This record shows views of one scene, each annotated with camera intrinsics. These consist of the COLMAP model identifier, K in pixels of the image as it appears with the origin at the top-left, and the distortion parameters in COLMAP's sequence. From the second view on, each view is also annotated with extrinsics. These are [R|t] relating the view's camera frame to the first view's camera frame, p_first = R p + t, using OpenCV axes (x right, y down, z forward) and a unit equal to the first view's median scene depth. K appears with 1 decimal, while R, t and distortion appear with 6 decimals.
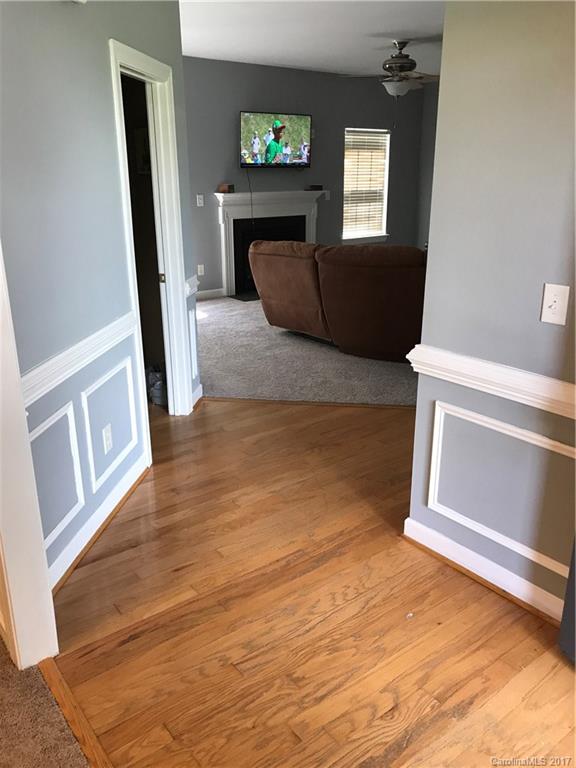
lens RADIAL K [[631.6, 0, 288.0], [0, 631.6, 384.0], [0, 0, 1]] dist [0.060569, -0.090063]
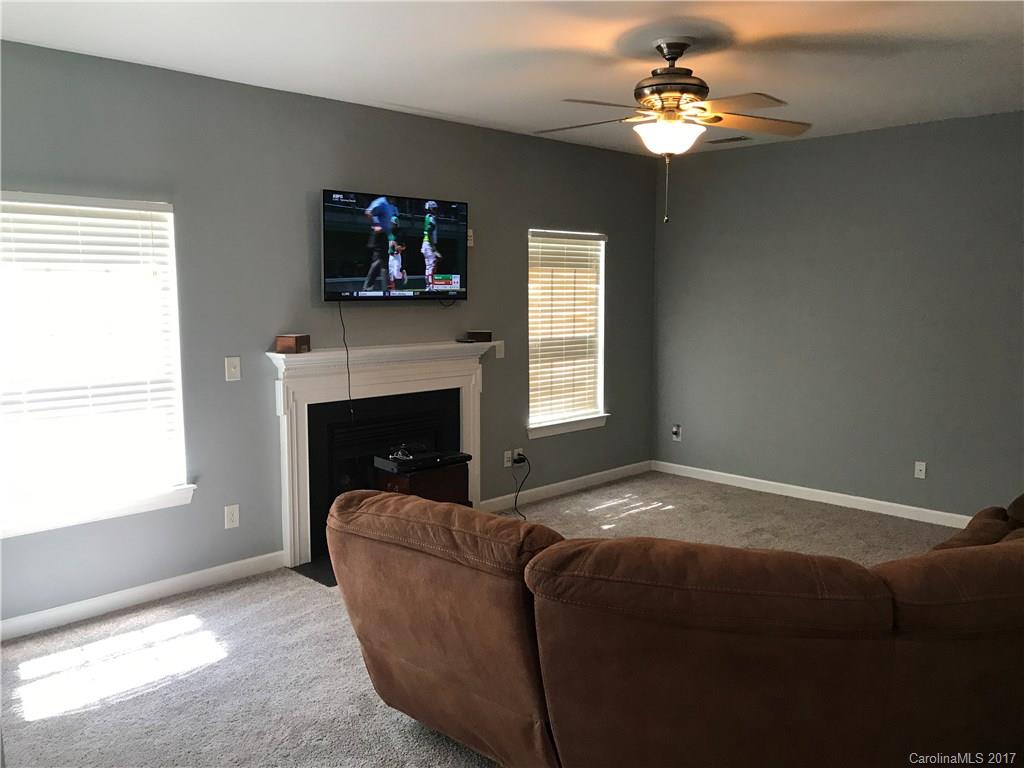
lens RADIAL K [[842.1, 0, 512.0], [0, 842.1, 384.0], [0, 0, 1]] dist [0.060569, -0.090063]
pose [[0.993372, -0.012160, 0.114301, -0.006998], [0.036317, 0.976655, -0.211723, -0.125283], [-0.109058, 0.214471, 0.970623, 0.341708]]
